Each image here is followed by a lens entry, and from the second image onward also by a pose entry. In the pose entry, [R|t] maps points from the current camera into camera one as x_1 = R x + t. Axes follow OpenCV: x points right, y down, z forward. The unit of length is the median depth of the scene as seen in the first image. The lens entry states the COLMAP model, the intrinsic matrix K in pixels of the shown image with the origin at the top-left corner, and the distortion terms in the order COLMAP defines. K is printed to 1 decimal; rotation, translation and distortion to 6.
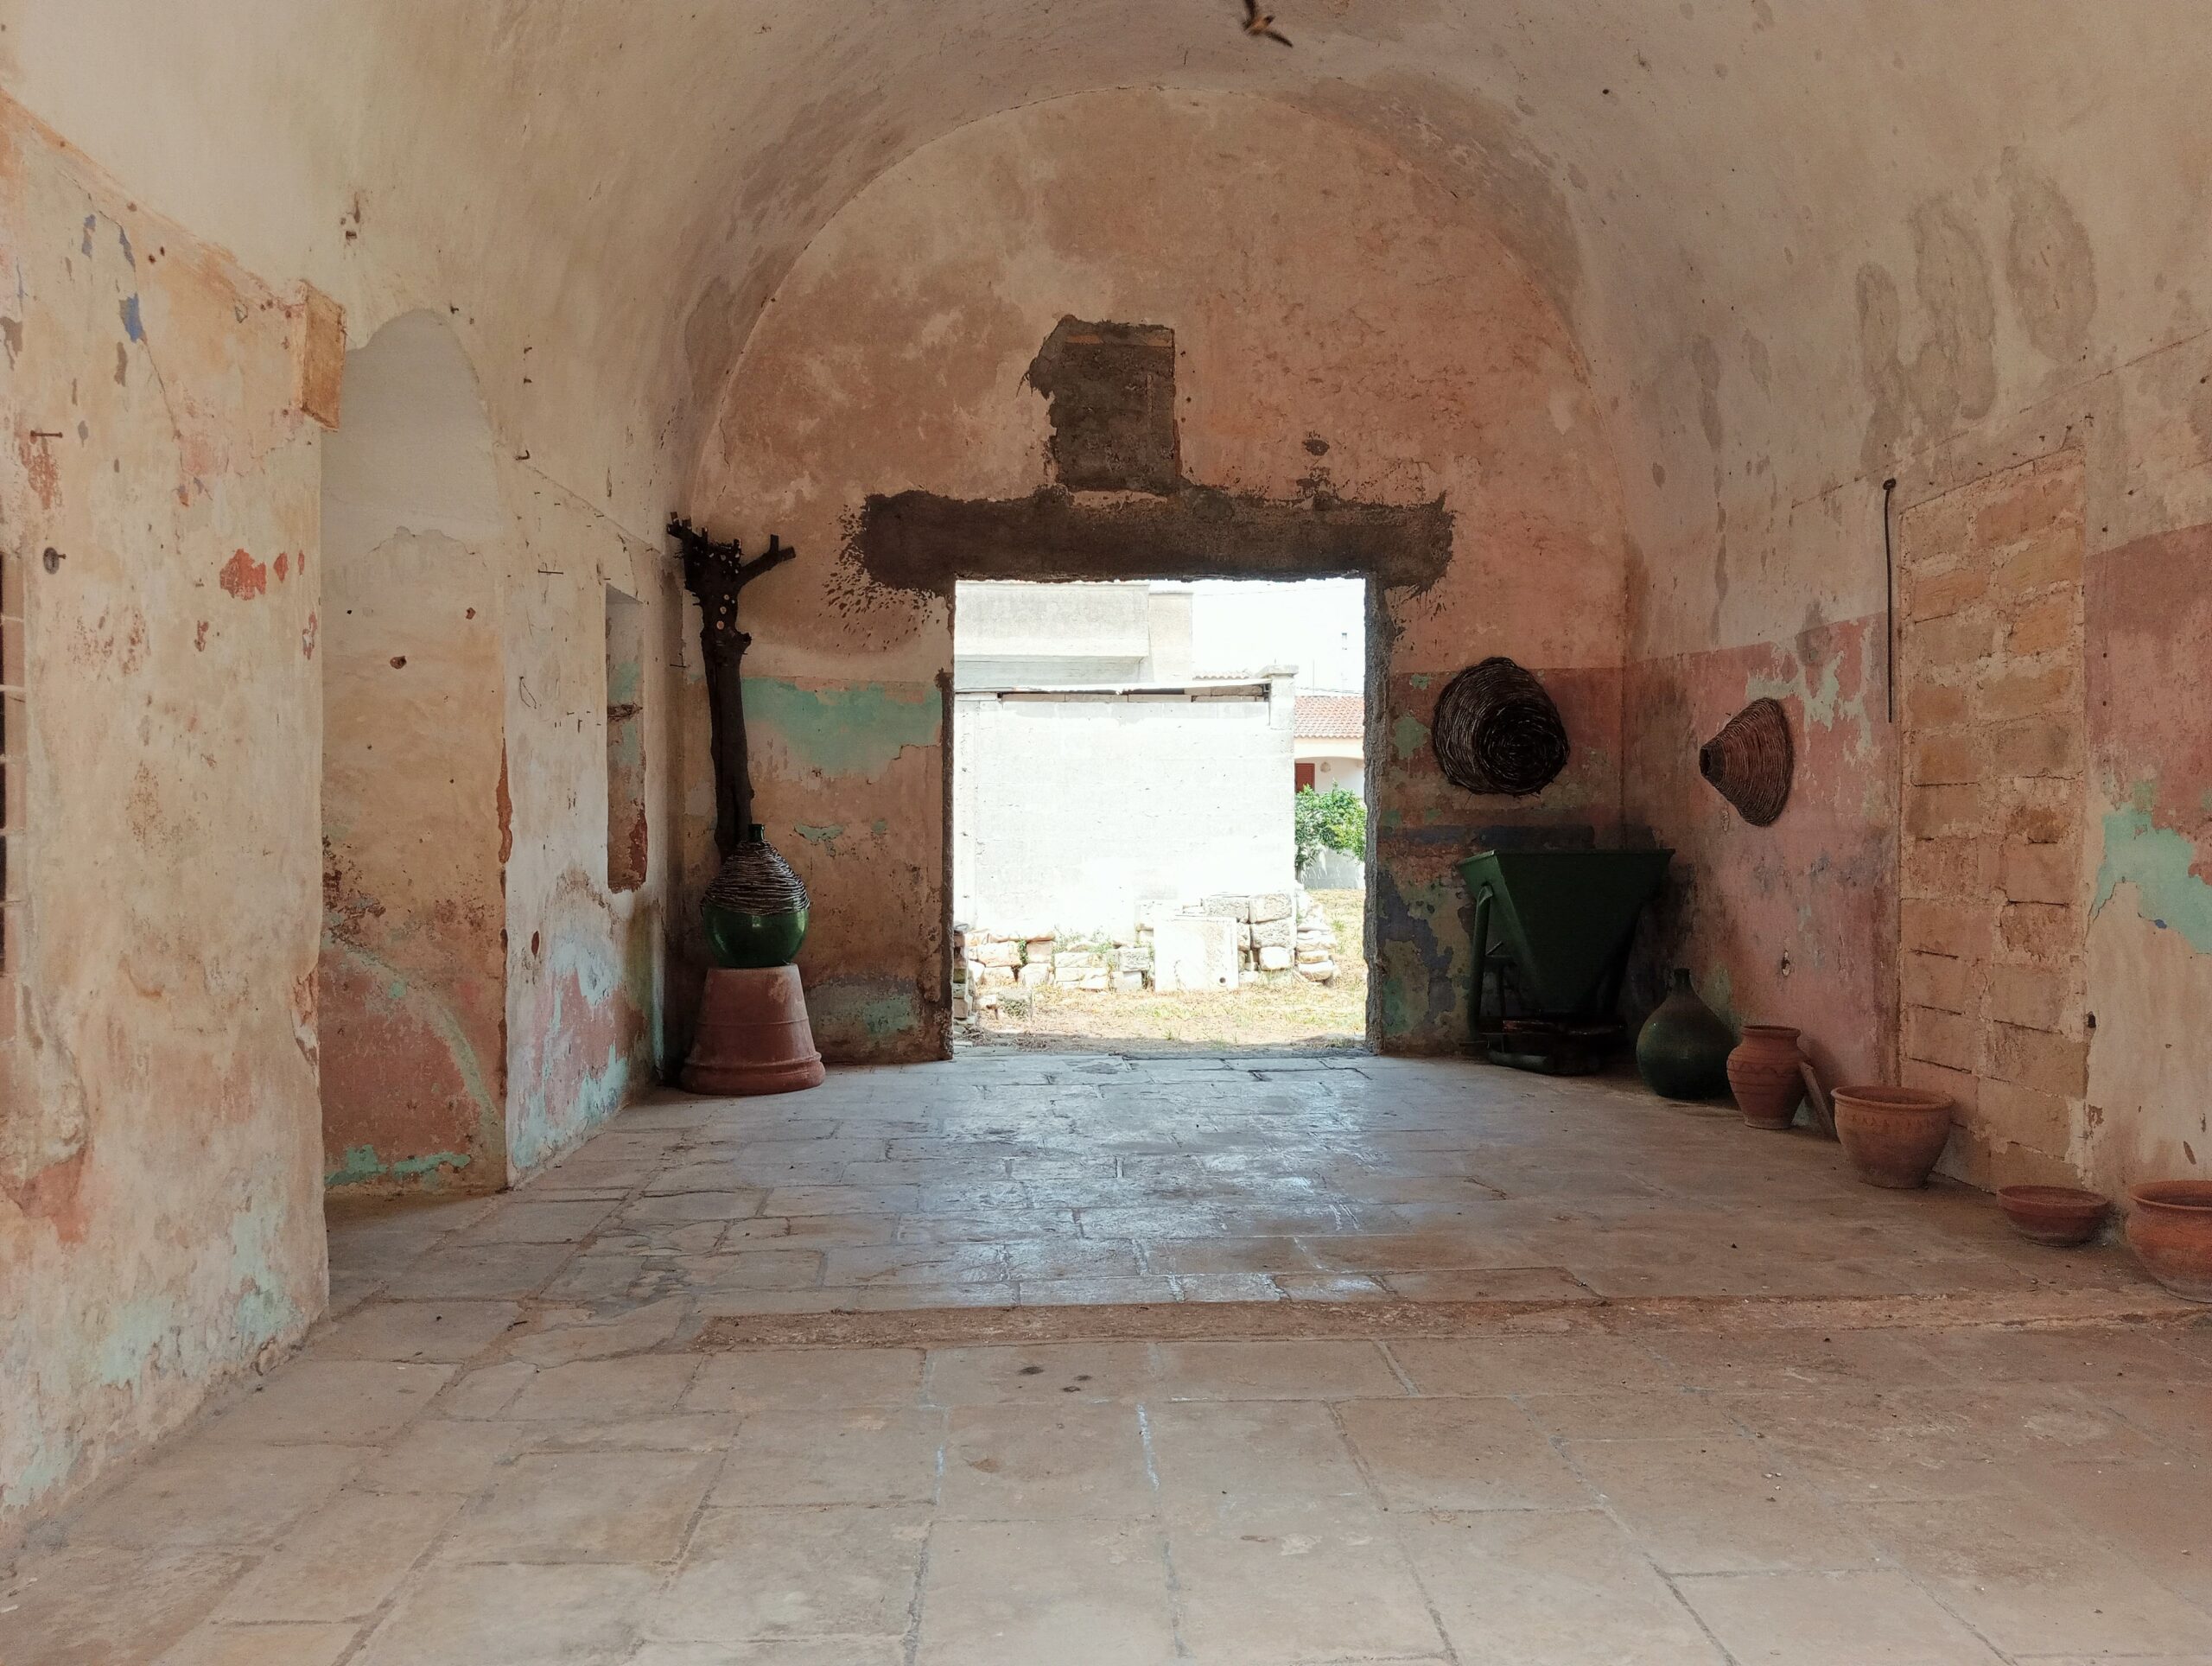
lens RADIAL K [[1867.4, 0, 1075.1], [0, 1867.4, 823.7], [0, 0, 1]] dist [0.068057, -0.098774]
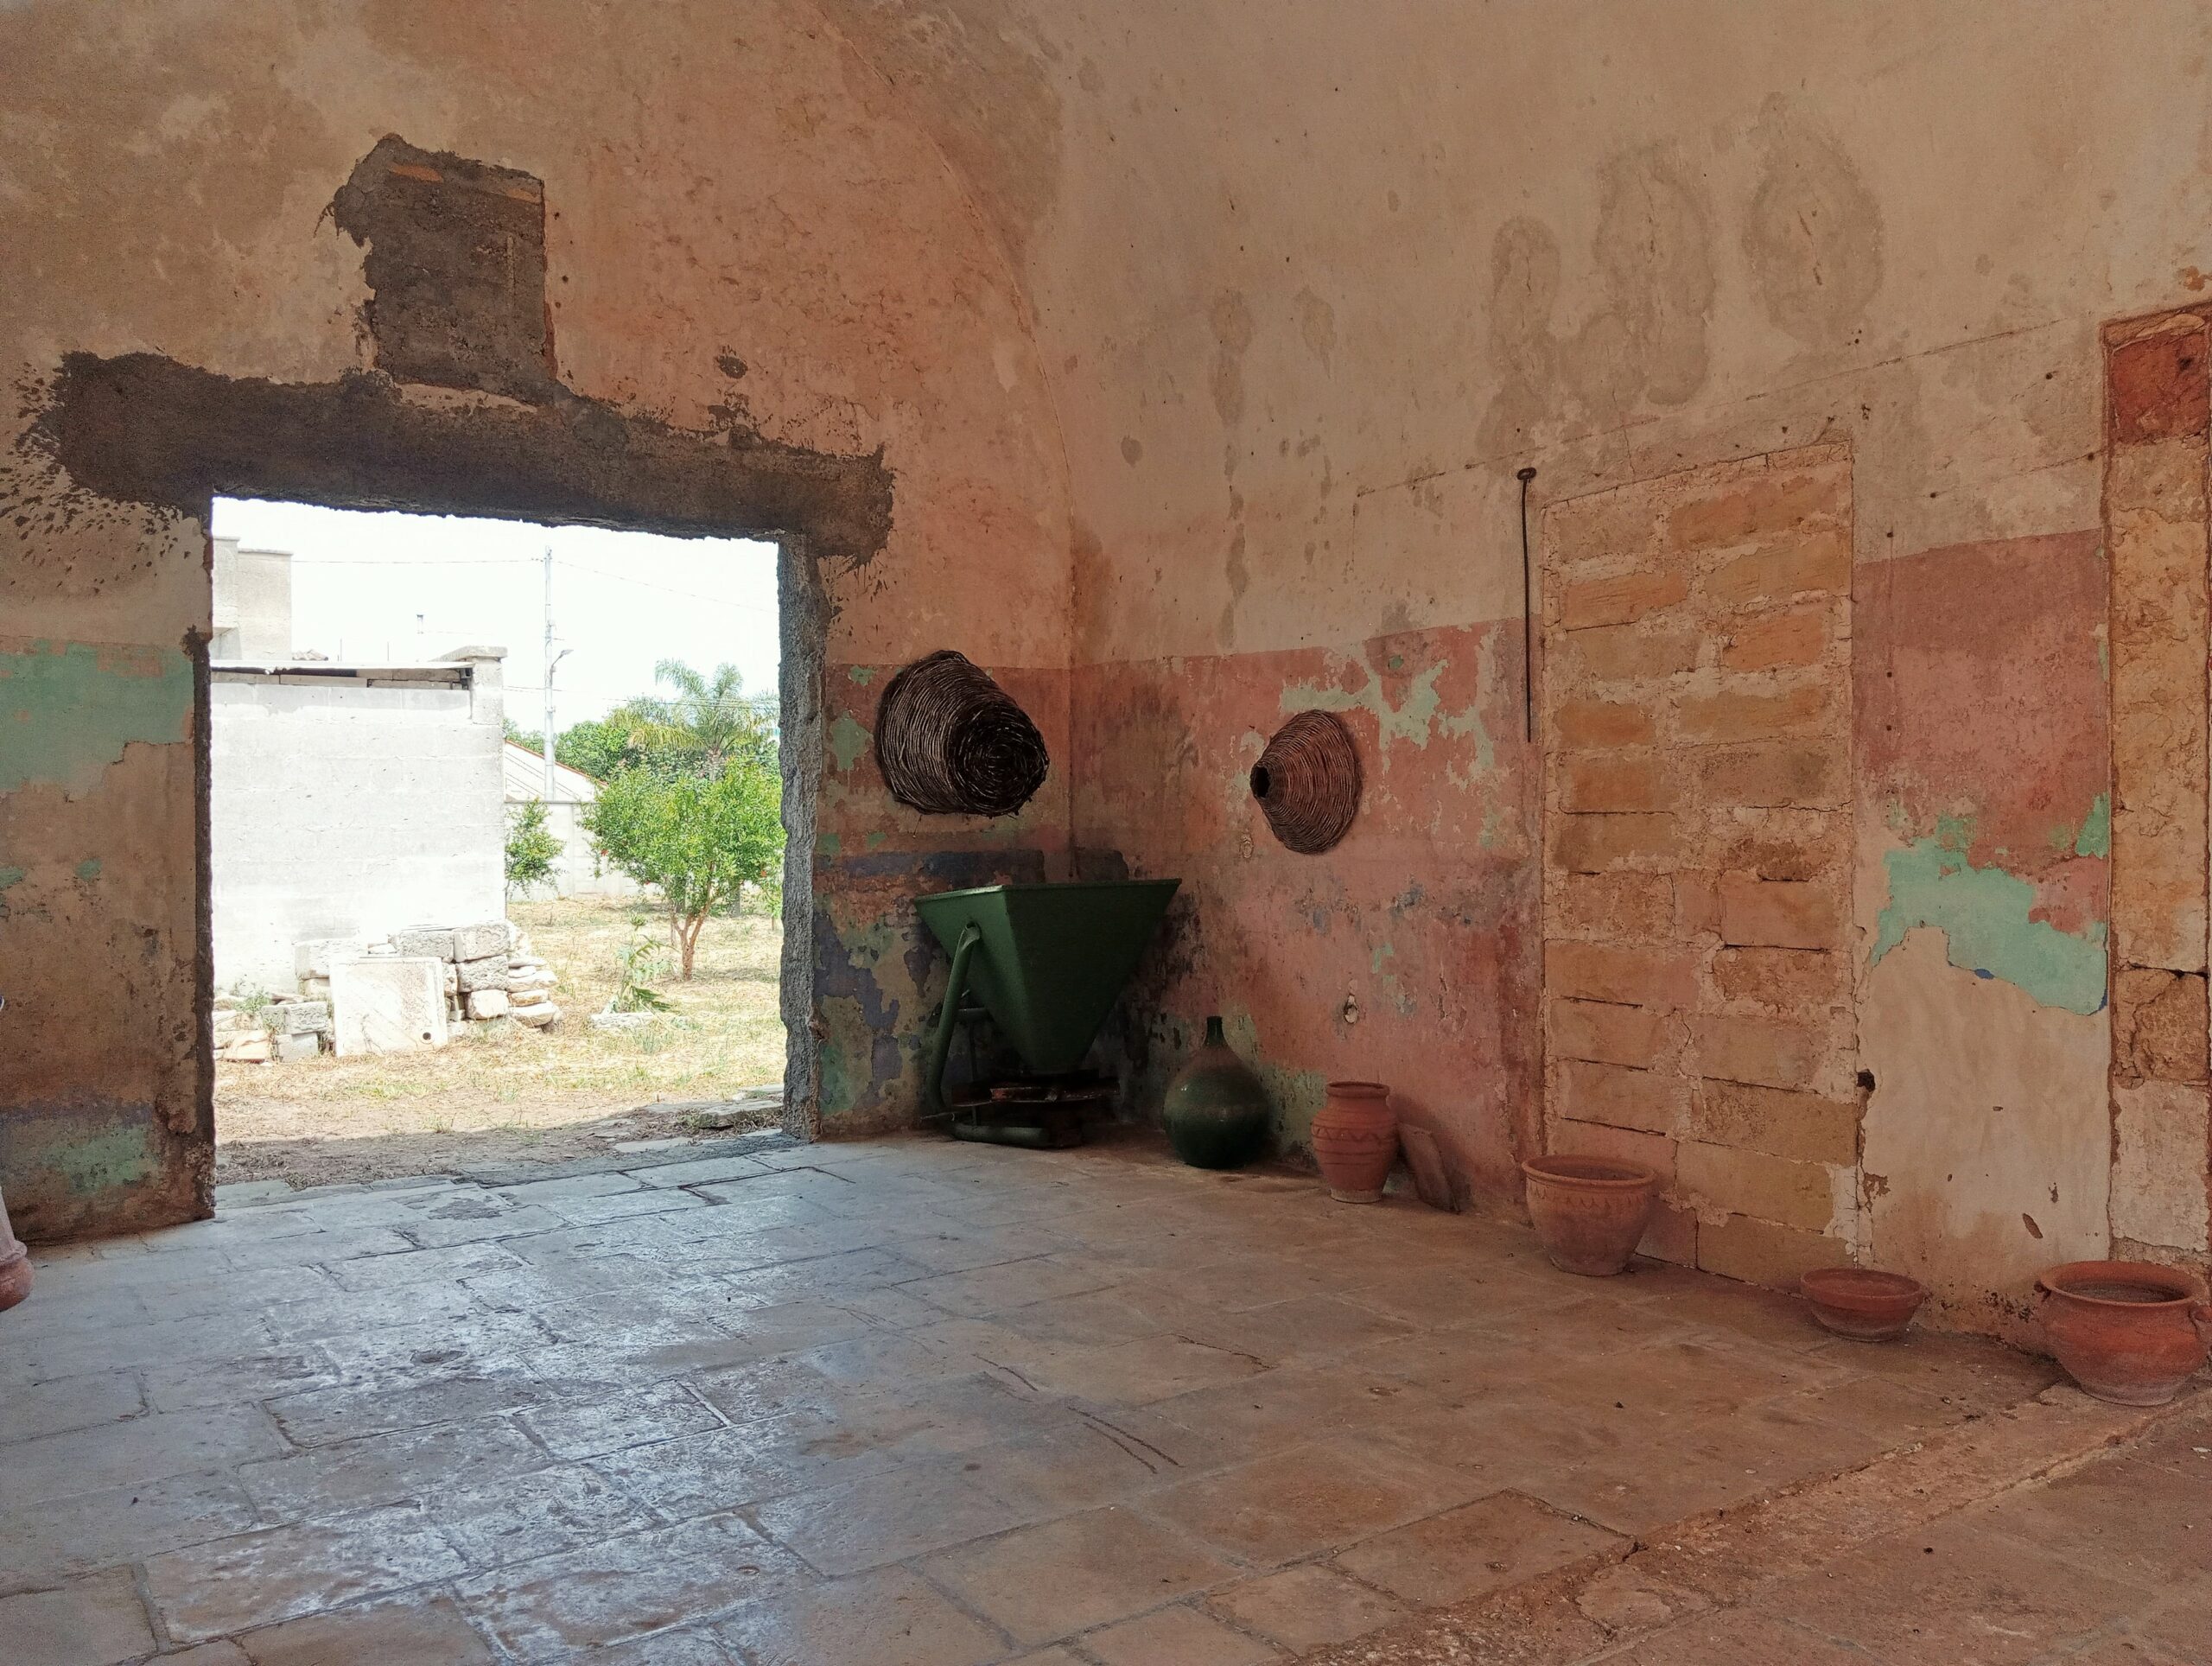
lens RADIAL K [[1867.4, 0, 1121.6], [0, 1867.4, 817.6], [0, 0, 1]] dist [0.068057, -0.098774]
pose [[0.855394, -0.001147, 0.517977, -0.172005], [0.002498, 0.999995, -0.001910, -0.015372], [-0.517972, 0.002928, 0.855393, 0.314614]]
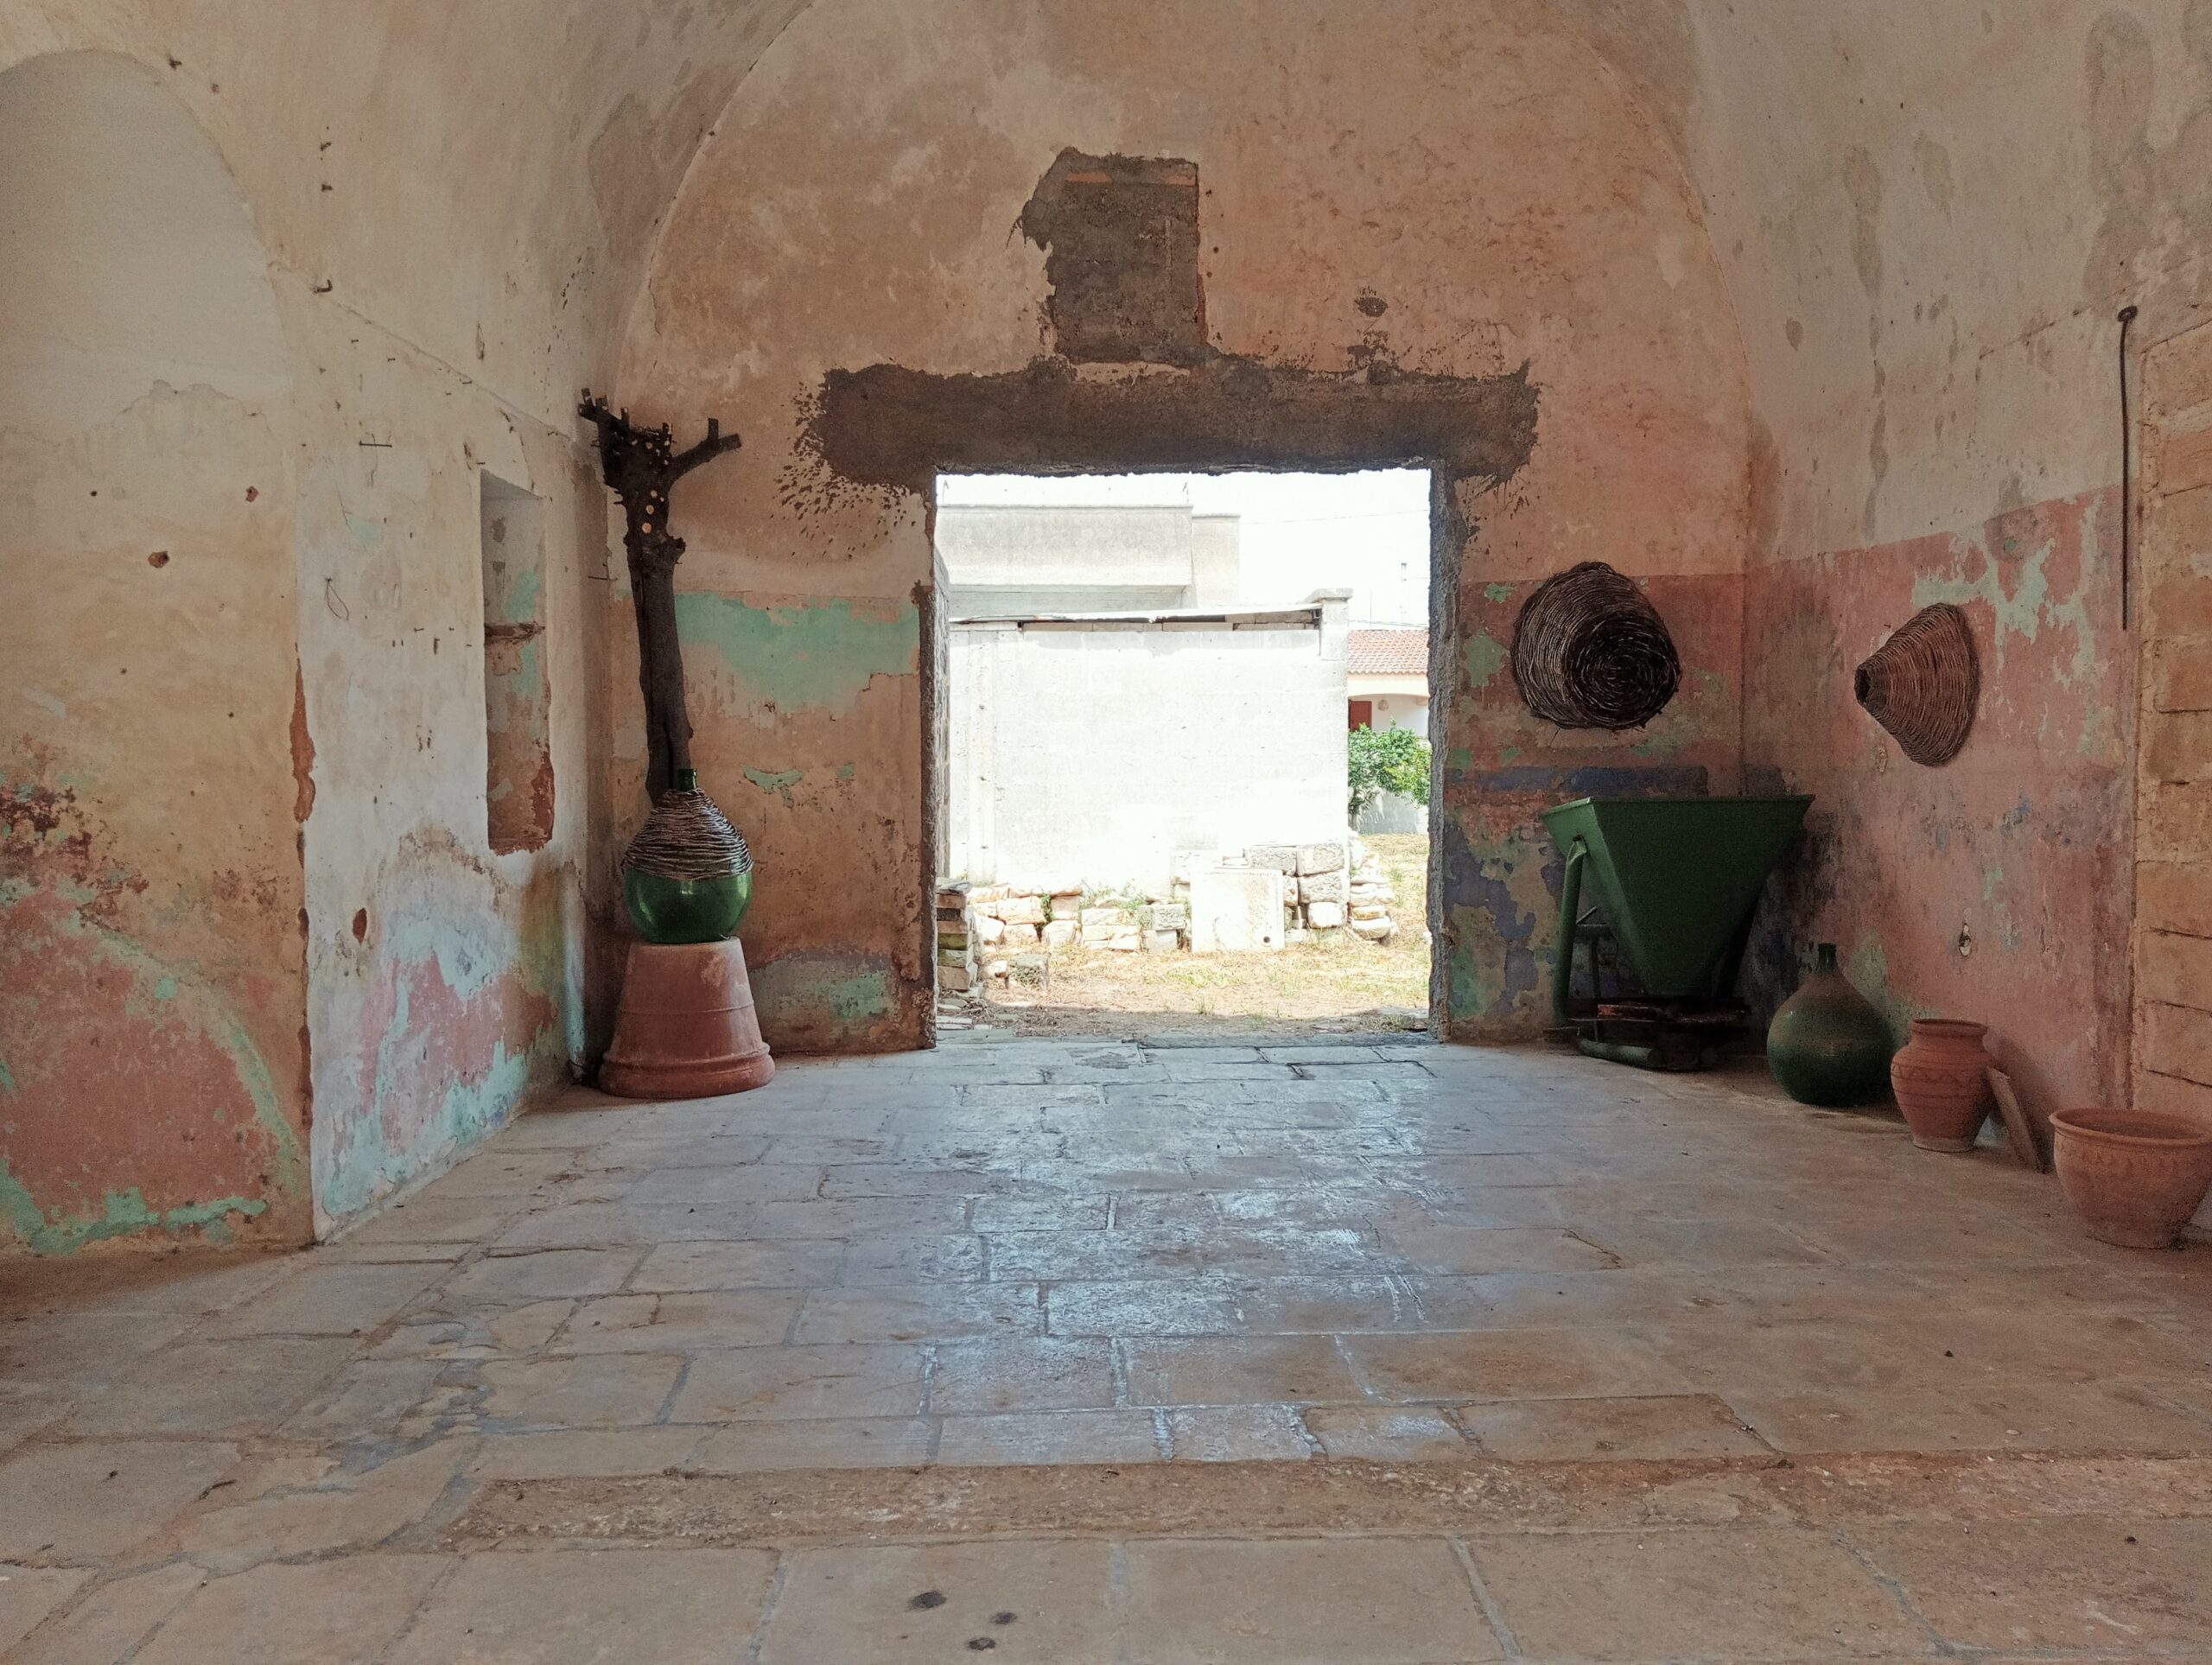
lens RADIAL K [[1867.3, 0, 1093.0], [0, 1867.3, 836.4], [0, 0, 1]] dist [0.068057, -0.098774]
pose [[0.999772, -0.003541, -0.021050, 0.029176], [0.004337, 0.999272, 0.037894, -0.000794], [0.020900, -0.037977, 0.999060, 0.206989]]
